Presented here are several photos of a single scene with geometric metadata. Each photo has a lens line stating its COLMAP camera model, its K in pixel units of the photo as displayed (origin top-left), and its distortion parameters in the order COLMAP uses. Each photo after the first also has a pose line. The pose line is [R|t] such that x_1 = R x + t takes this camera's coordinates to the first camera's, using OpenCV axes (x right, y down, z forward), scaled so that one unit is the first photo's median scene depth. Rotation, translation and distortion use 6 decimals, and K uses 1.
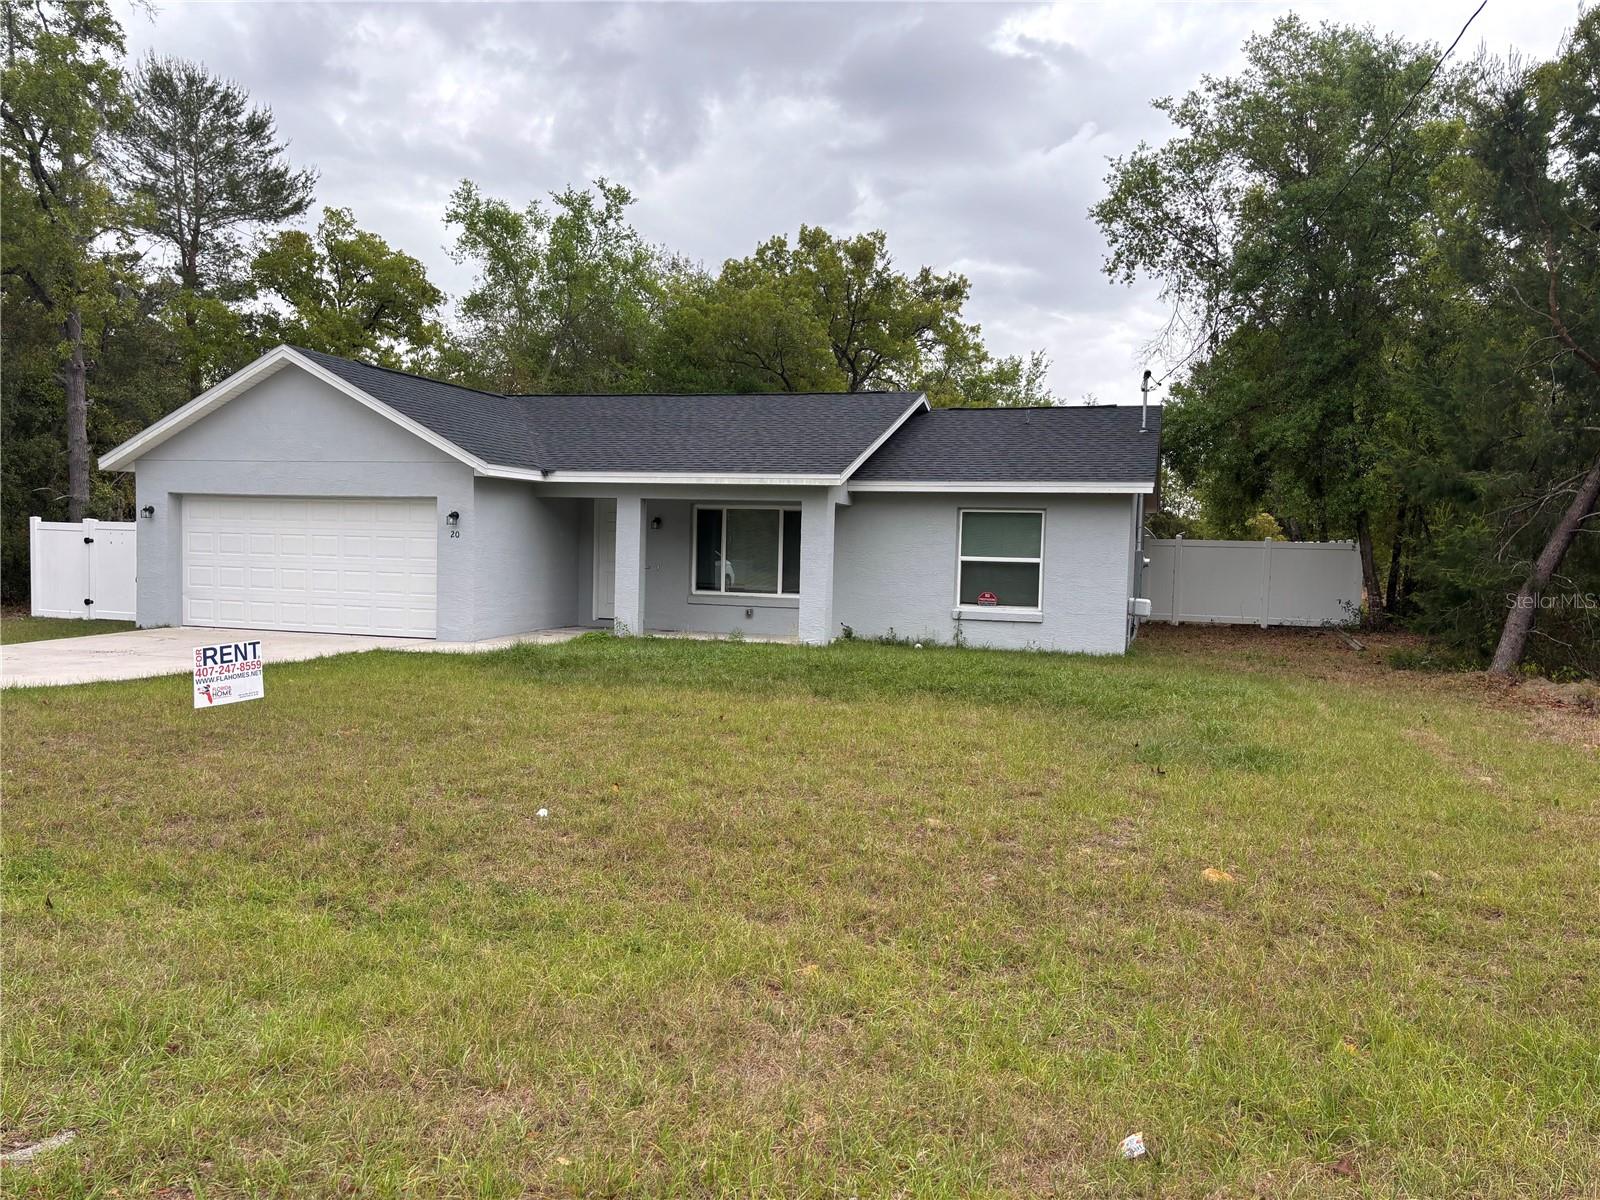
lens RADIAL K [[1190.0, 0, 800.0], [0, 1190.0, 600.0], [0, 0, 1]] dist [-0.007383, -0.003787]
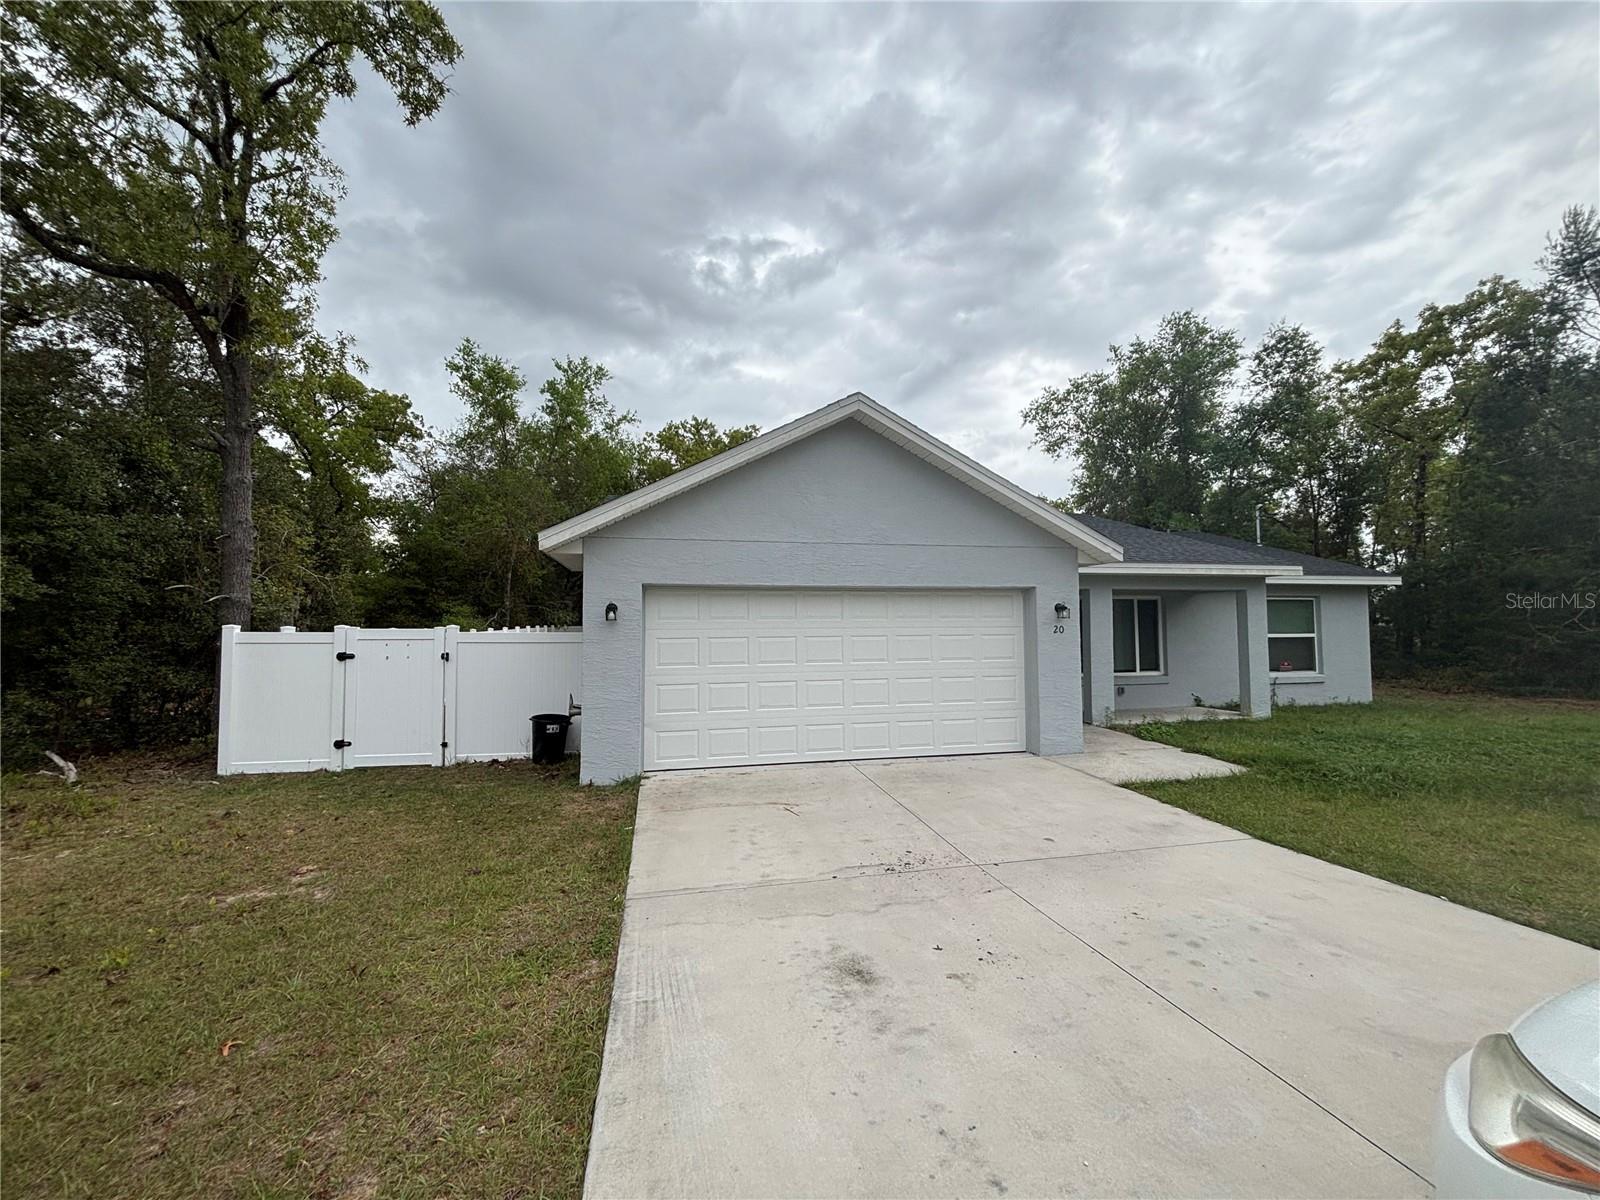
lens RADIAL K [[650.0, 0, 802.1], [0, 650.0, 598.5], [0, 0, 1]] dist [0.001199, 0.000065]
pose [[0.886402, -0.011326, 0.462777, -0.623349], [0.052313, 0.995748, -0.075830, -0.047692], [-0.459951, 0.091425, 0.883225, 0.612848]]
